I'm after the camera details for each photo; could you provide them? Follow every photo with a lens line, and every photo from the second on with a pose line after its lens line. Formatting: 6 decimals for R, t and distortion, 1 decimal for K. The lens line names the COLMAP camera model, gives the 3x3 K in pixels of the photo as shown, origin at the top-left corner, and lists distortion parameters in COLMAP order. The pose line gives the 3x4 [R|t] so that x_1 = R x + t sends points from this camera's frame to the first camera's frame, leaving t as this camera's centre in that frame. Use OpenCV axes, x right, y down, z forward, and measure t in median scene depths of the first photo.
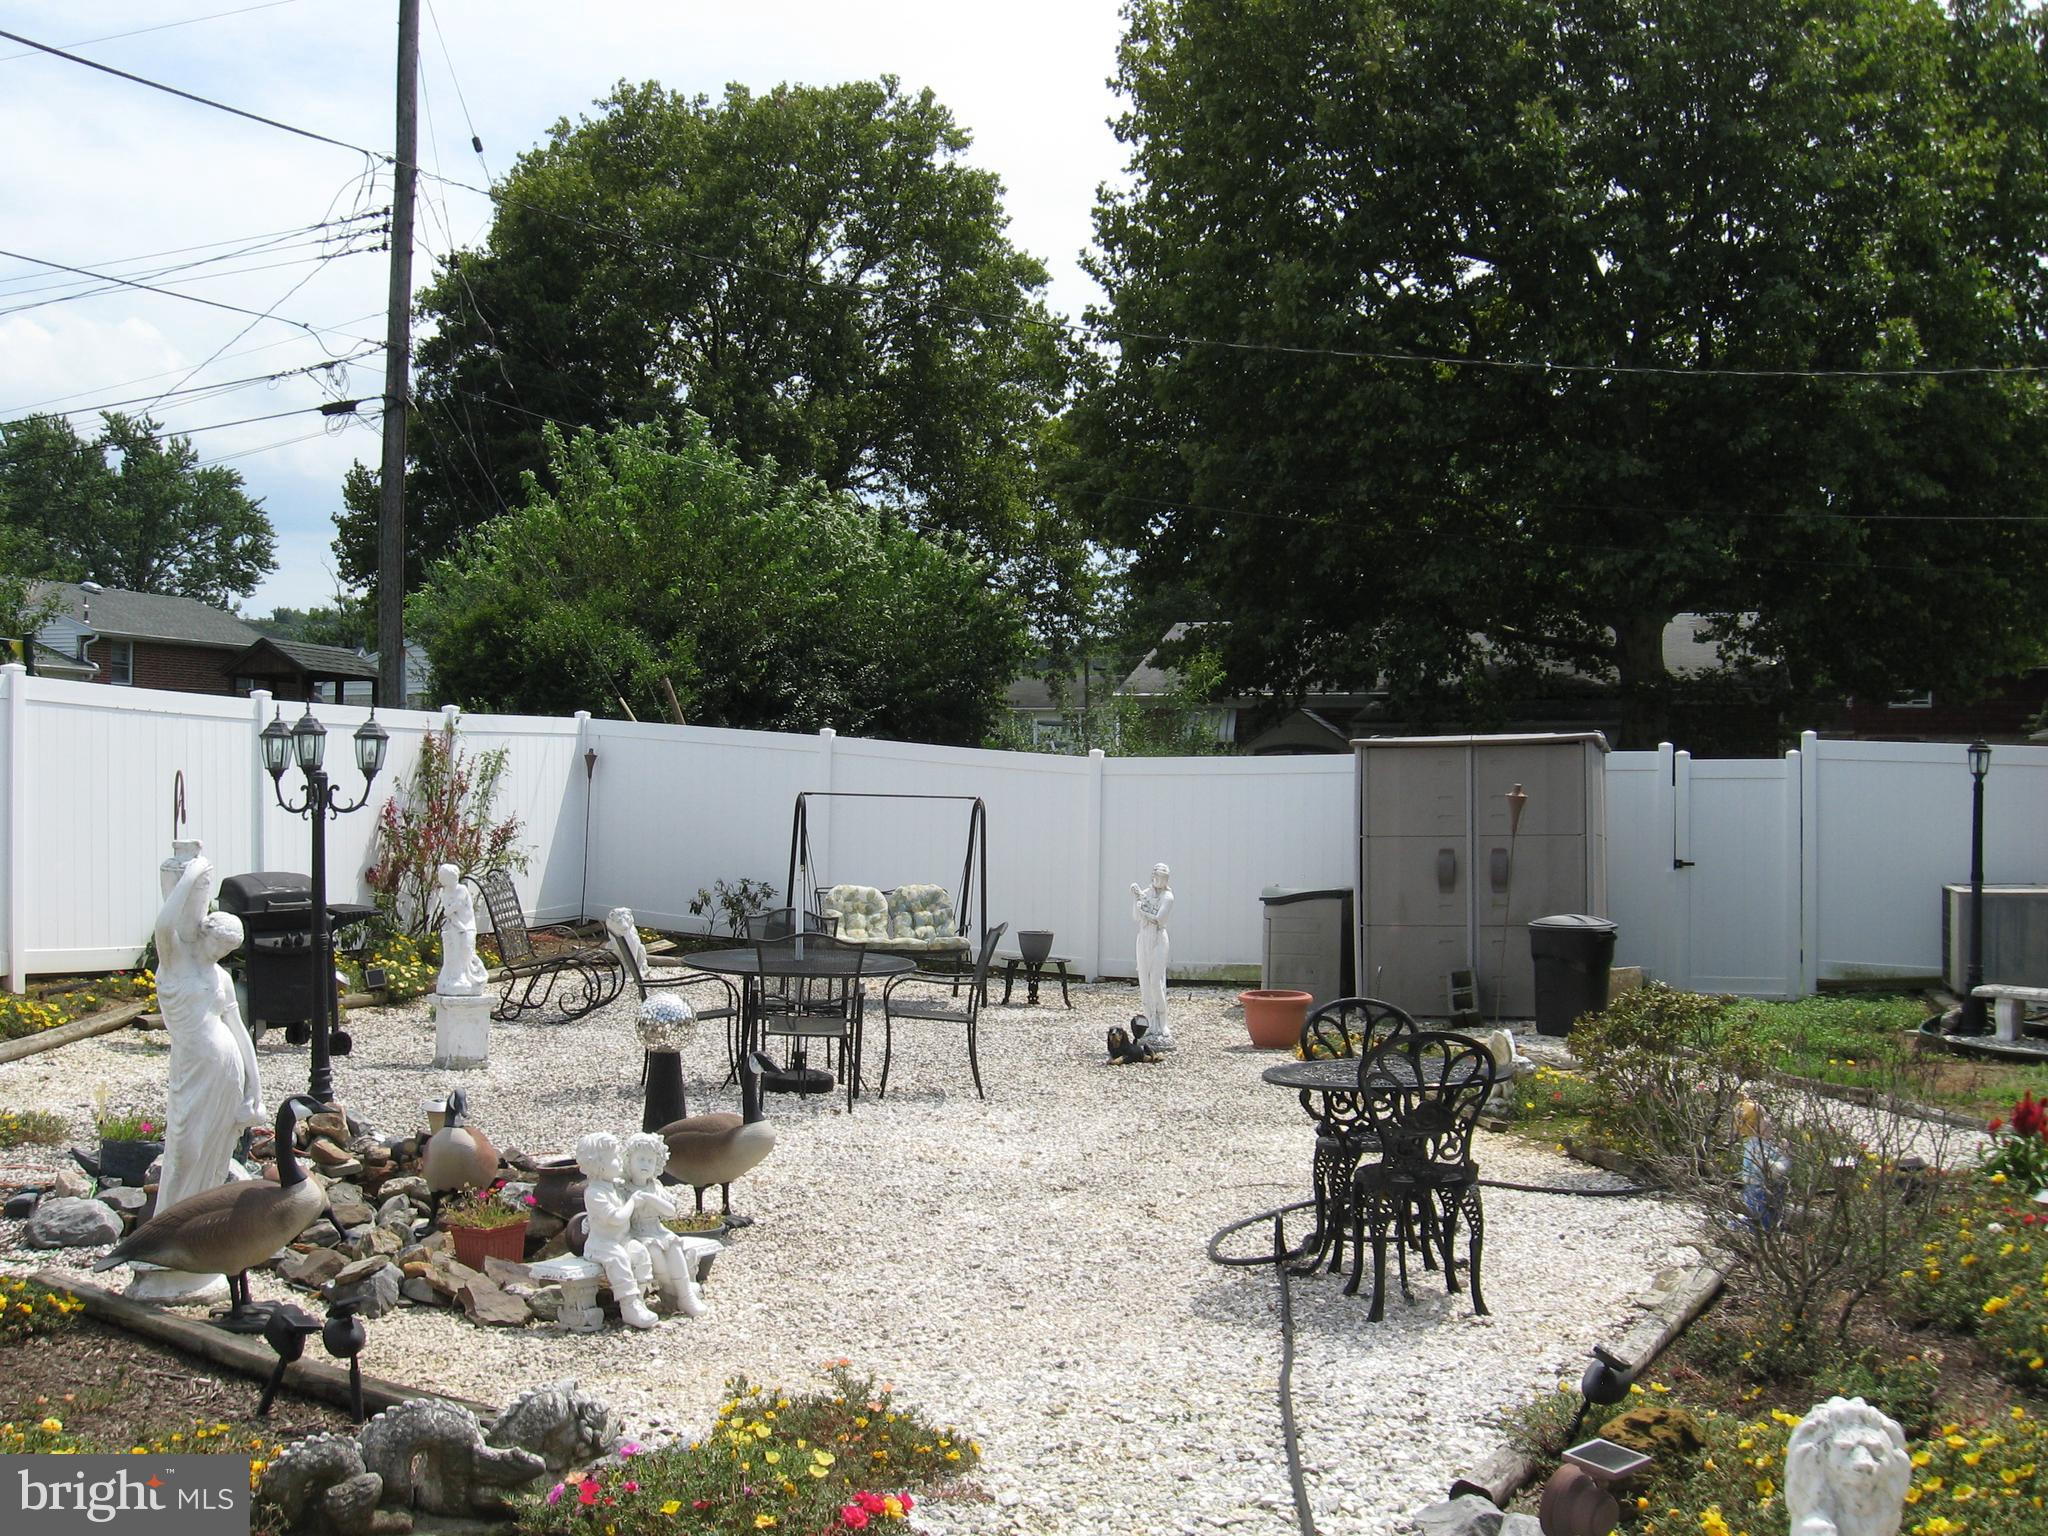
lens RADIAL K [[2095.8, 0, 1024.0], [0, 2095.8, 768.0], [0, 0, 1]] dist [-0.119831, 0.006848]
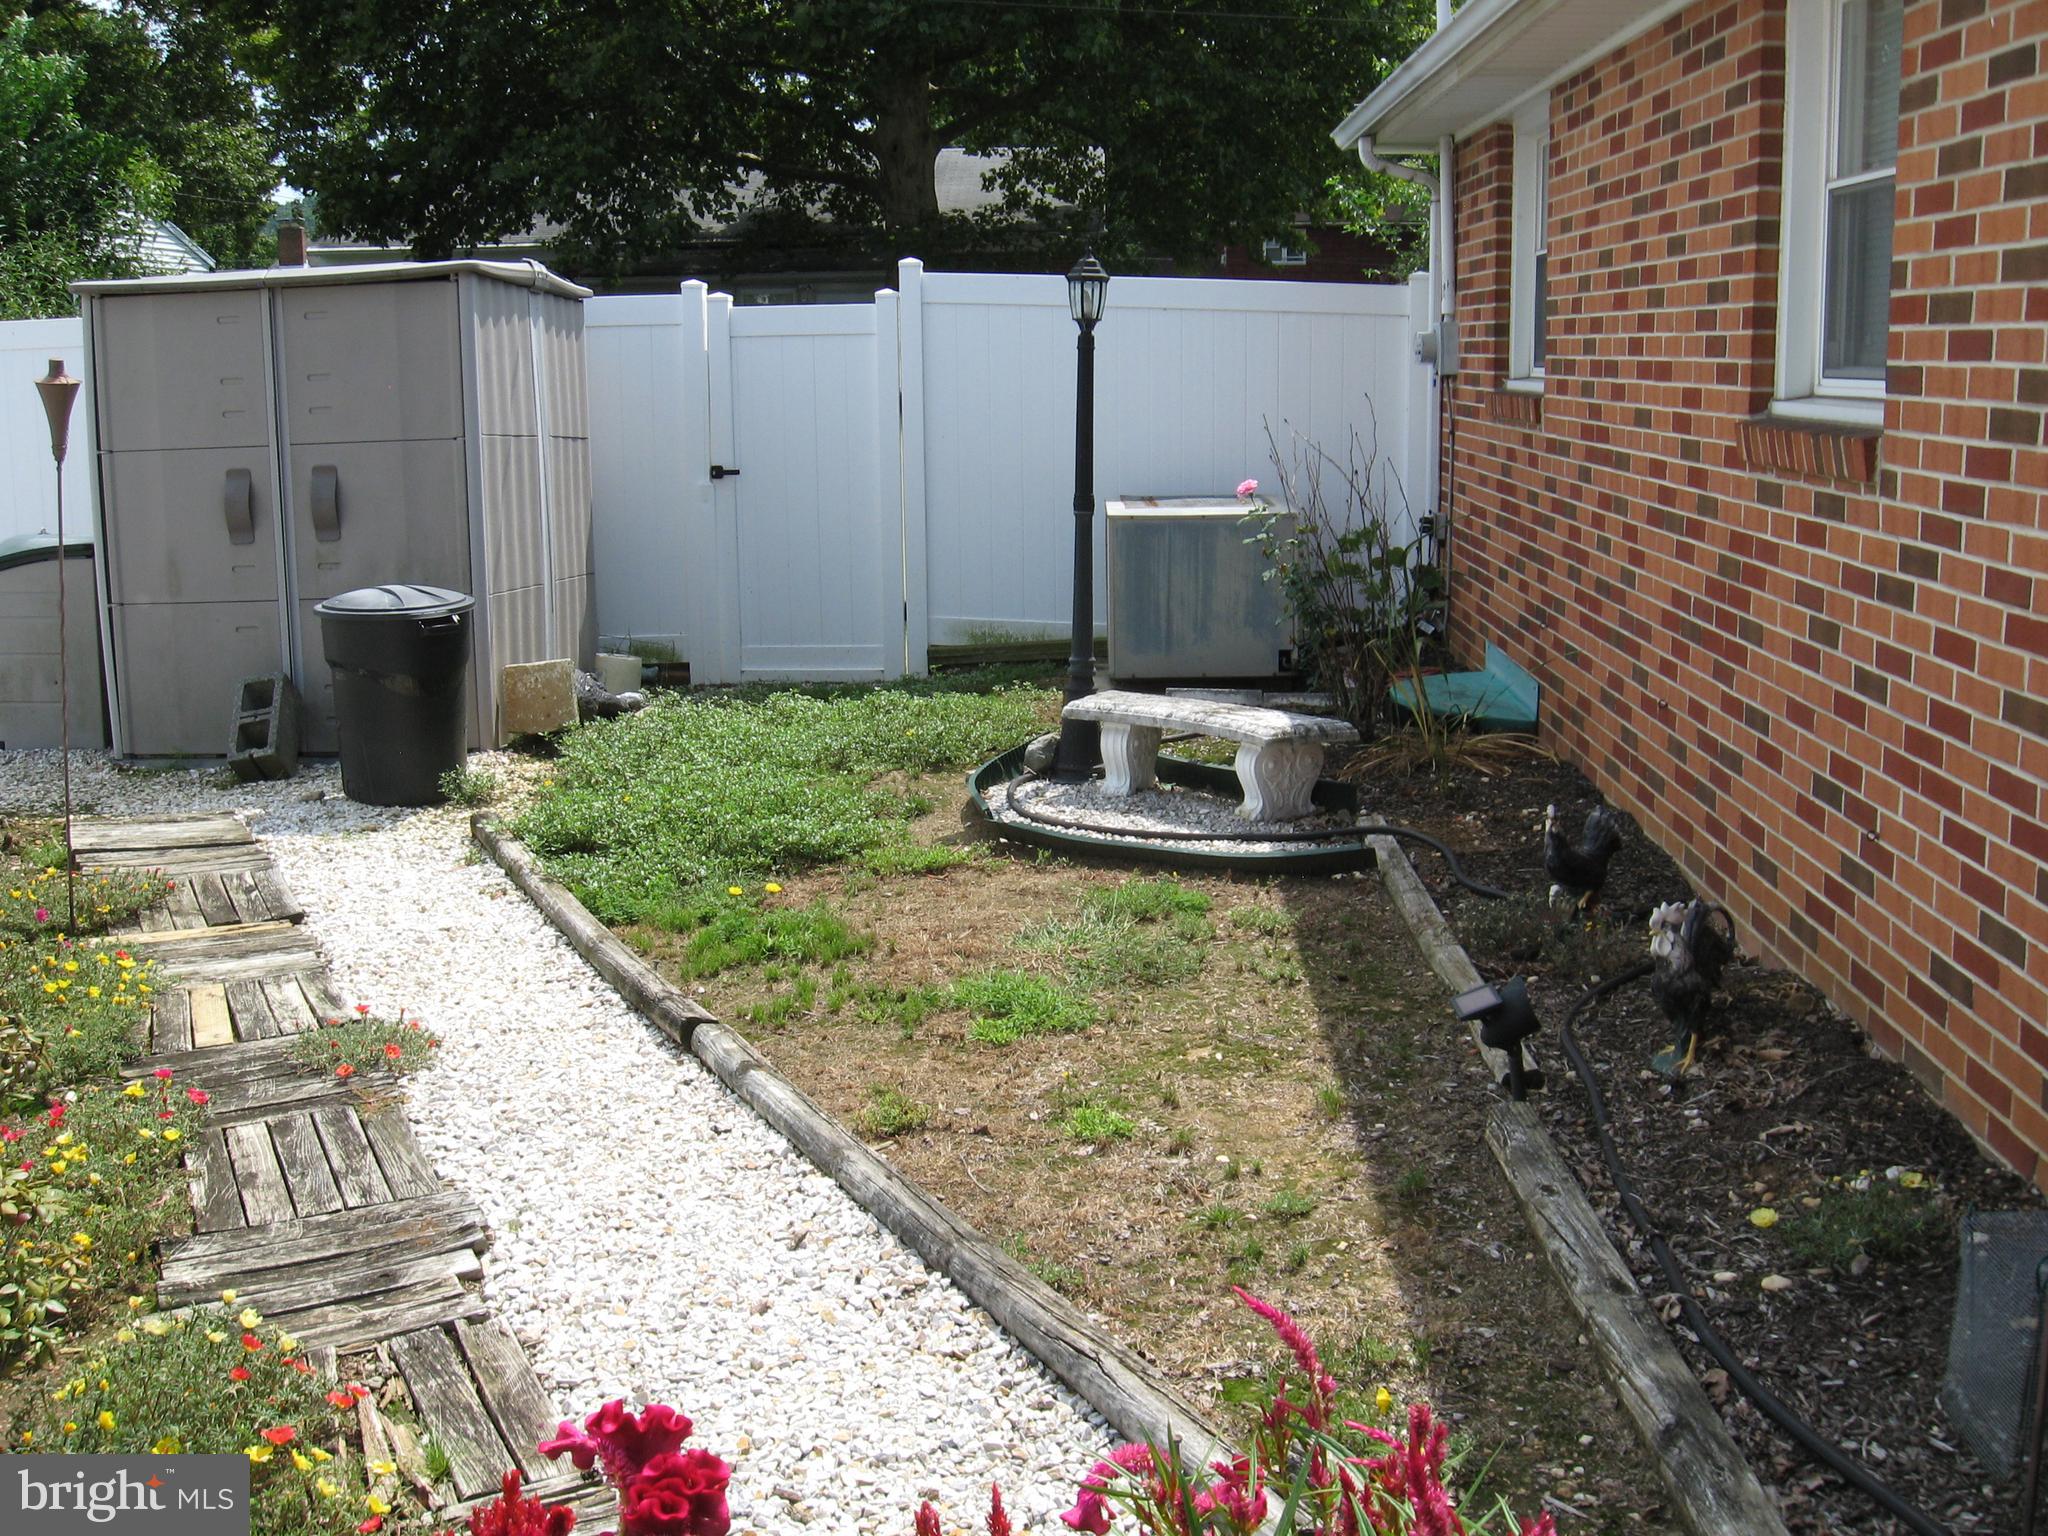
lens RADIAL K [[2095.8, 0, 1024.0], [0, 2095.8, 768.0], [0, 0, 1]] dist [-0.119831, 0.006848]
pose [[0.962644, -0.063229, 0.263285, 0.262697], [0.008464, 0.978905, 0.204141, 0.005646], [-0.270639, -0.194286, 0.942872, 0.394771]]
